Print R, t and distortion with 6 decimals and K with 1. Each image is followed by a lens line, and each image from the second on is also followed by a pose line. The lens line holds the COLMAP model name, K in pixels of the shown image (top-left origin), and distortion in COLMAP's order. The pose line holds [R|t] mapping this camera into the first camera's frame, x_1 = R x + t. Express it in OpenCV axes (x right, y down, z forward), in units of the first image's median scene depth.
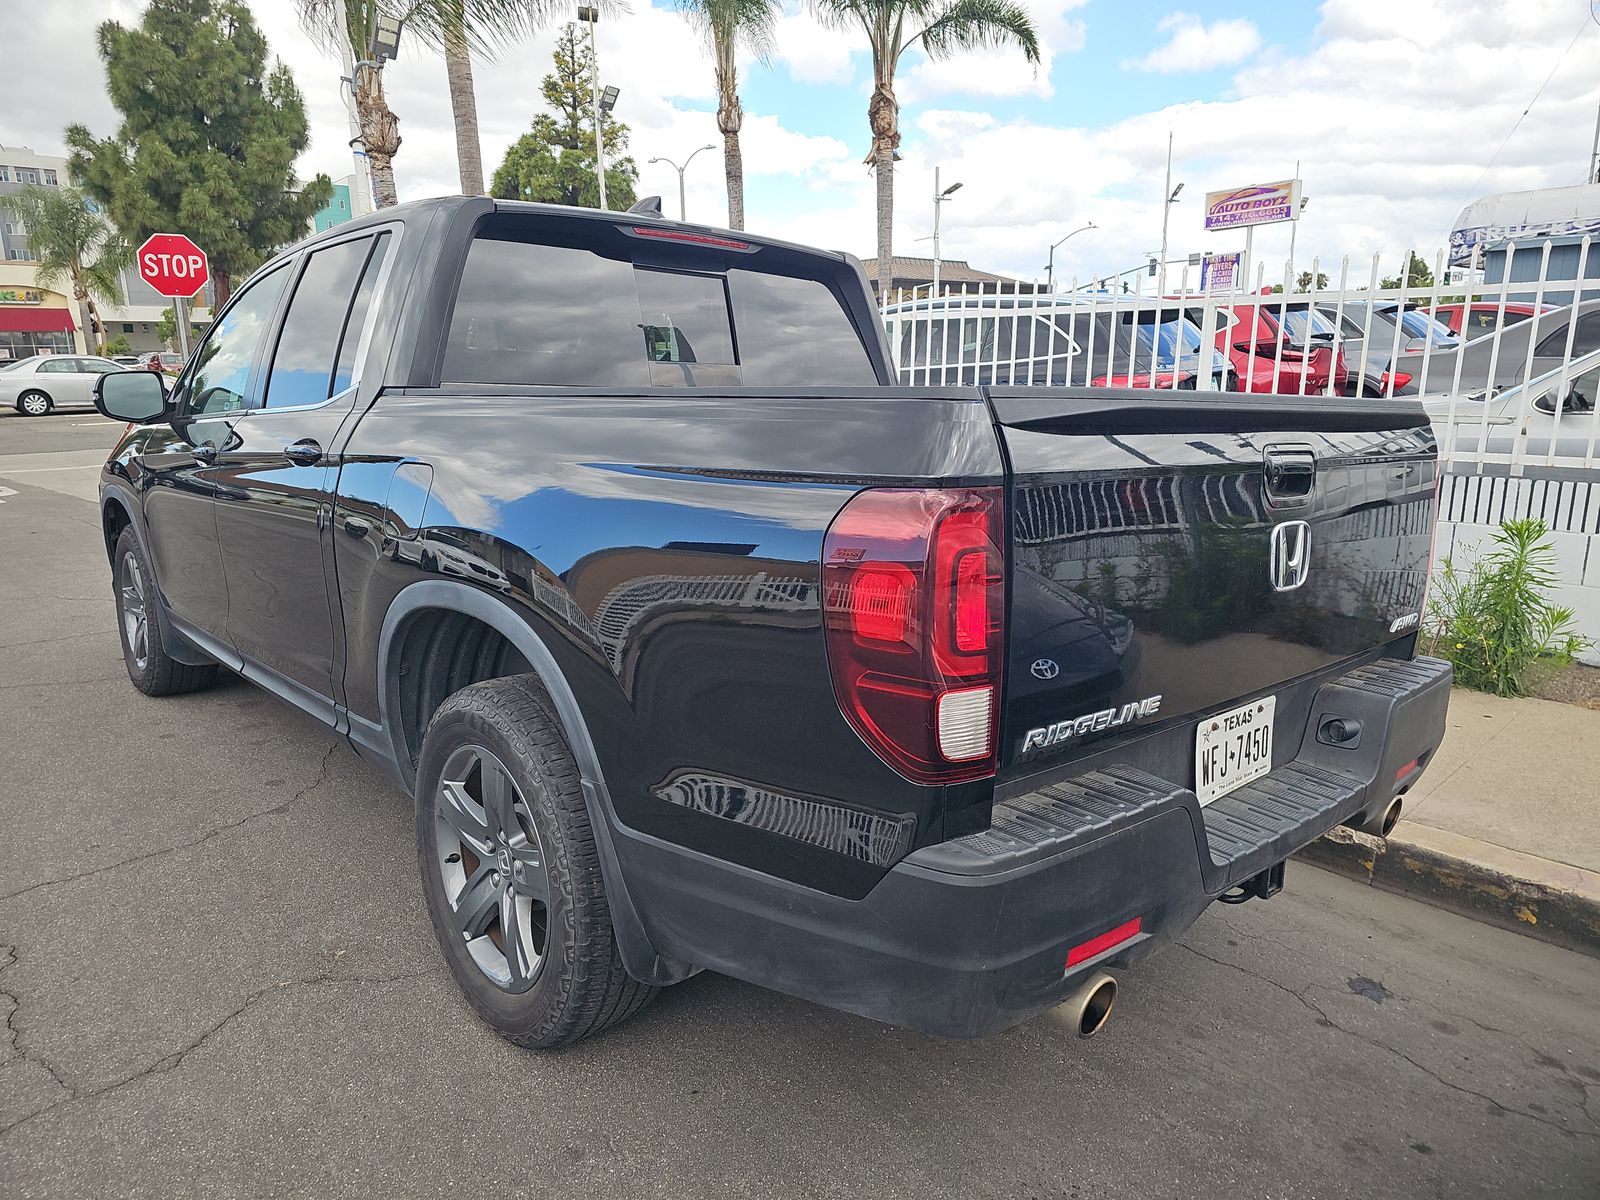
lens RADIAL K [[1074.6, 0, 802.6], [0, 1074.6, 603.8], [0, 0, 1]] dist [0.050445, -0.030768]
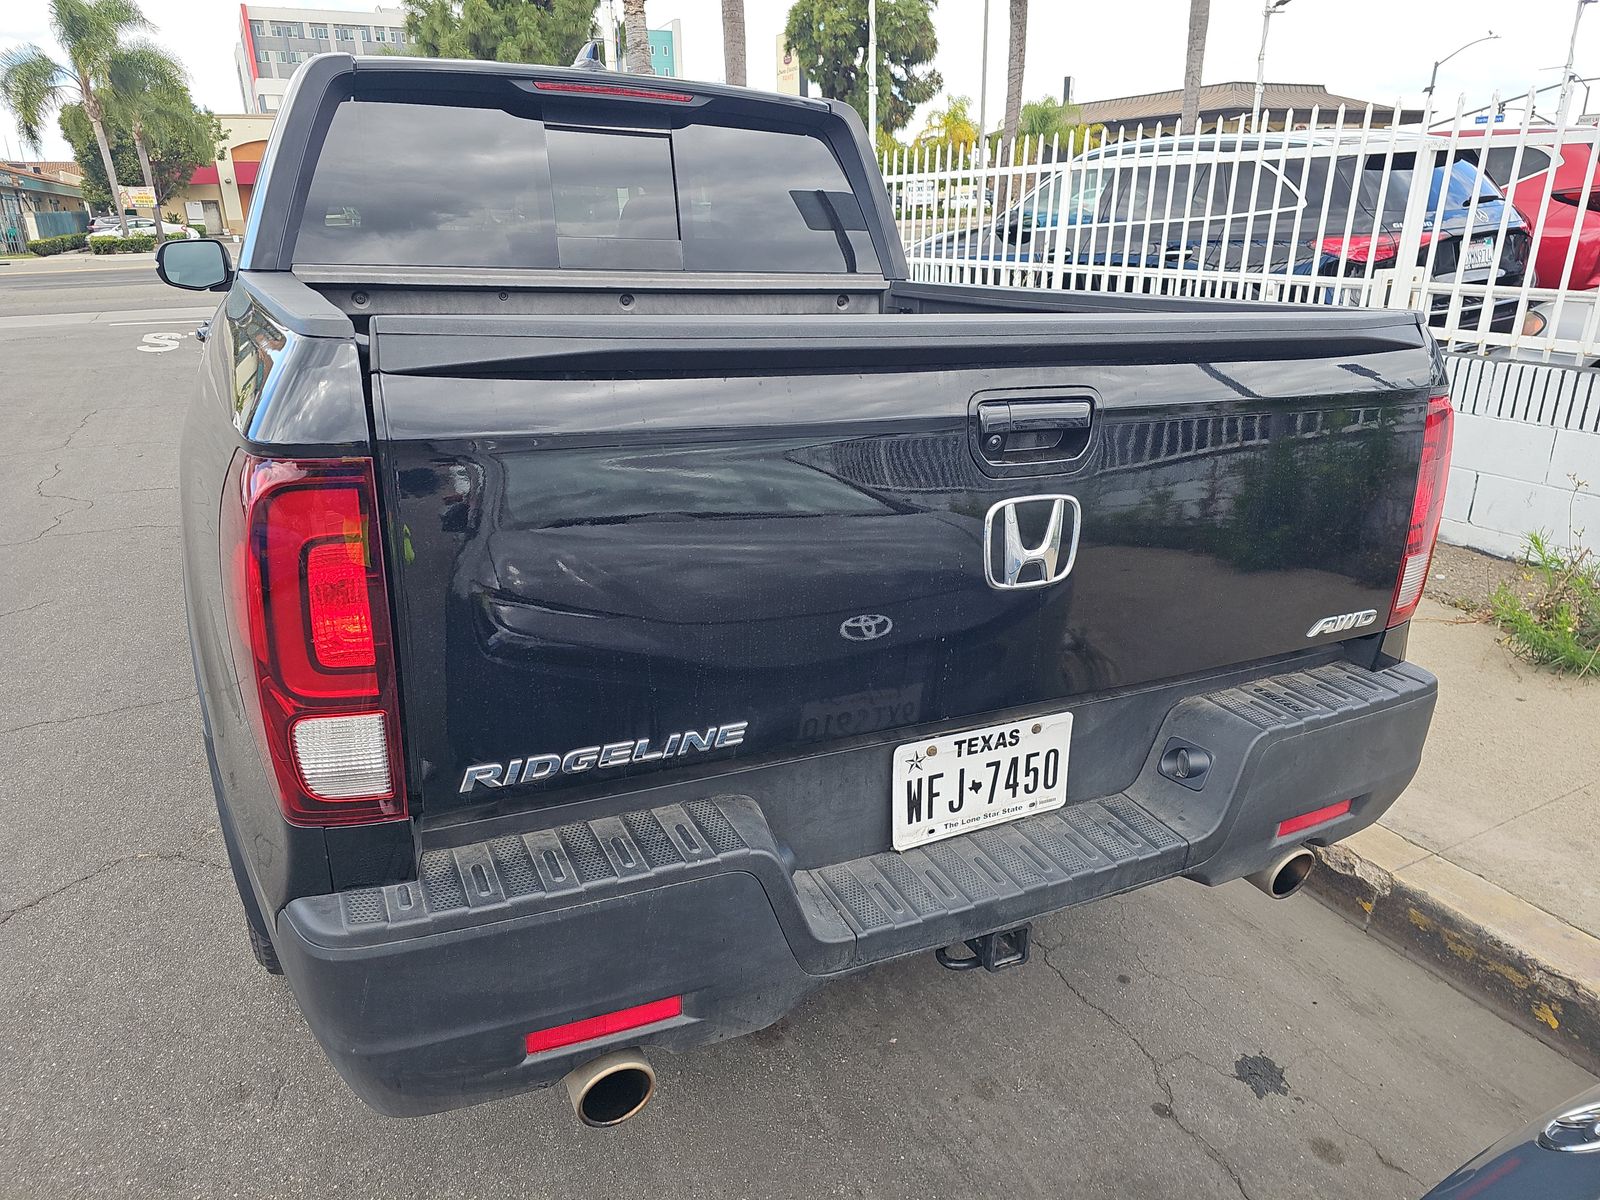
lens RADIAL K [[1074.6, 0, 789.0], [0, 1074.6, 588.3], [0, 0, 1]] dist [0.050445, -0.030768]
pose [[0.959599, 0.091161, -0.266195, 0.337745], [-0.059320, 0.990343, 0.125310, -0.065405], [0.275048, -0.104456, 0.955739, 0.175943]]
